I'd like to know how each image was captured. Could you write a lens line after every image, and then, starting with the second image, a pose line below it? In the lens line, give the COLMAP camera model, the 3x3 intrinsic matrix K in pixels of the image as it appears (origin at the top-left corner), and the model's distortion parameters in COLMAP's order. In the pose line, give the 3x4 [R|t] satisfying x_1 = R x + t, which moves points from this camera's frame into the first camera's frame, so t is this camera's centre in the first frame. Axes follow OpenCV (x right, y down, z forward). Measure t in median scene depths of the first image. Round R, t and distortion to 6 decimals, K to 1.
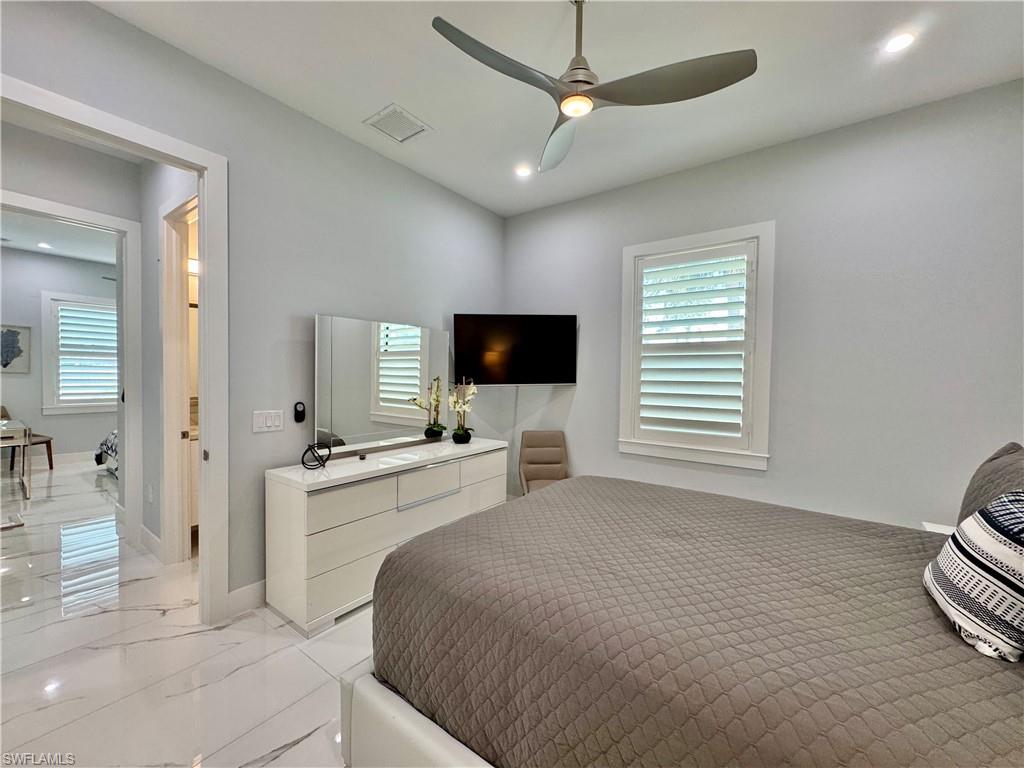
lens RADIAL K [[409.2, 0, 511.7], [0, 409.2, 384.7], [0, 0, 1]] dist [-0.005336, 0.001016]
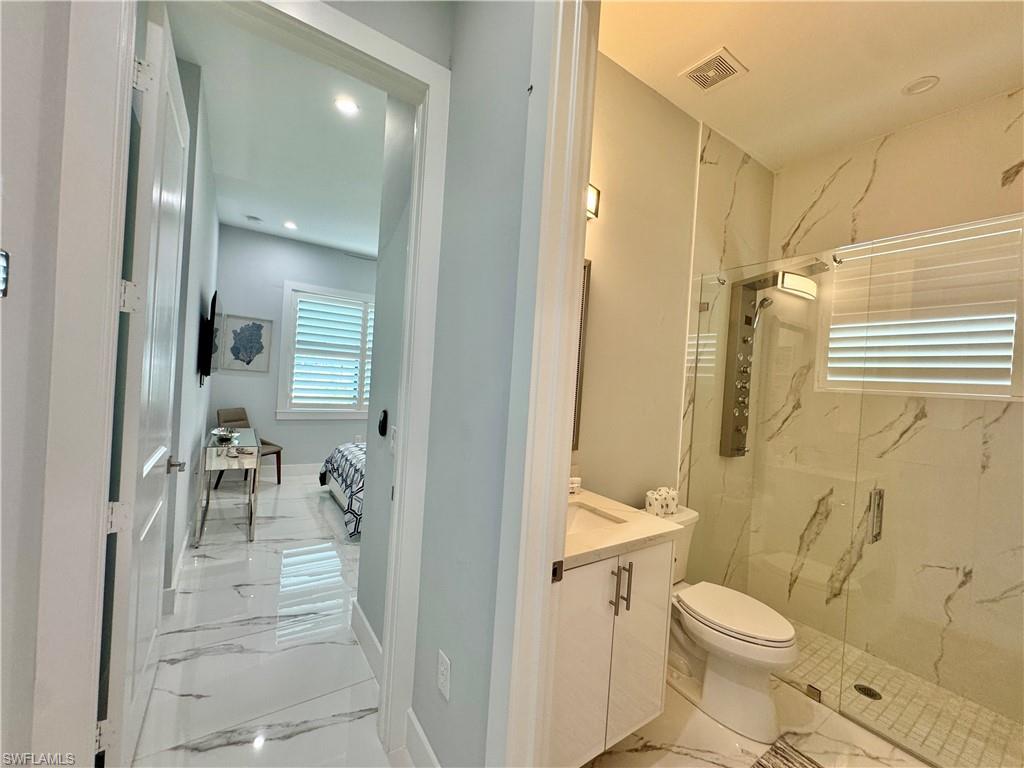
lens RADIAL K [[409.2, 0, 511.8], [0, 409.2, 383.1], [0, 0, 1]] dist [-0.005336, 0.001016]
pose [[0.940585, 0.051752, -0.335591, -0.379801], [-0.060617, 0.998033, -0.015989, -0.022105], [0.334103, 0.035381, 0.941872, 0.335250]]
